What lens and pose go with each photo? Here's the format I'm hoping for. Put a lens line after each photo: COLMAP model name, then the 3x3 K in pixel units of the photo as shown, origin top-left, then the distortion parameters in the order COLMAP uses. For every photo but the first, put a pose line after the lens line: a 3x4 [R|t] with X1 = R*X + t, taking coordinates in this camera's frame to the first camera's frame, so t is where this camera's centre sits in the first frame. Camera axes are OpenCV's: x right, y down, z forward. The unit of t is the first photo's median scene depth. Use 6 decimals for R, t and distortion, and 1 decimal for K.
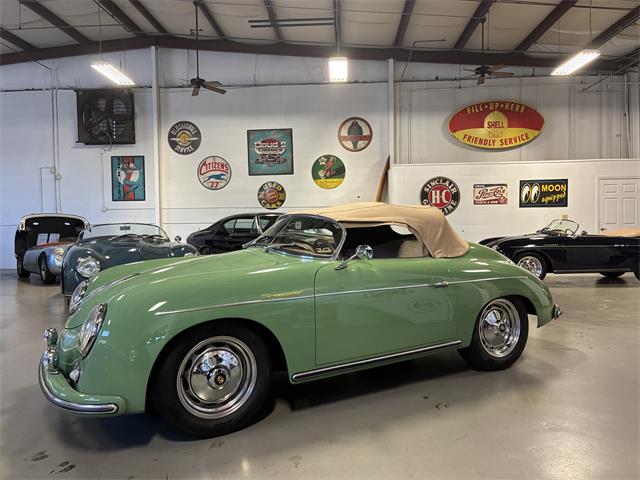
lens RADIAL K [[486.8, 0, 320.0], [0, 486.8, 240.0], [0, 0, 1]] dist [0.050186, -0.052396]
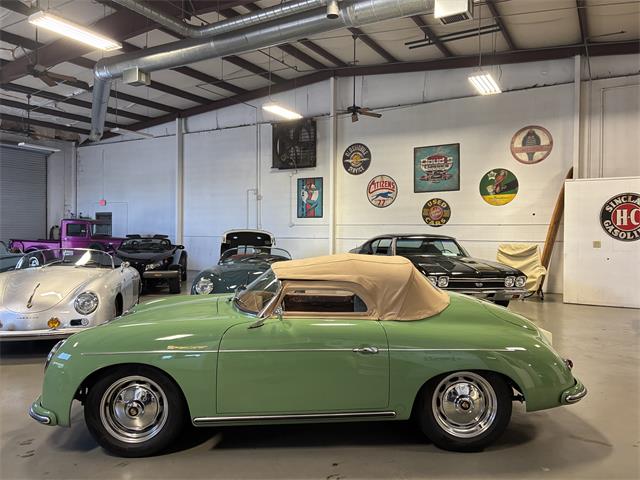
lens RADIAL K [[486.8, 0, 320.0], [0, 486.8, 240.0], [0, 0, 1]] dist [0.050186, -0.052396]
pose [[0.883148, 0.027782, -0.468271, 0.157771], [-0.029730, 0.999553, 0.003232, -0.033445], [0.468152, 0.011068, 0.883579, 0.024622]]
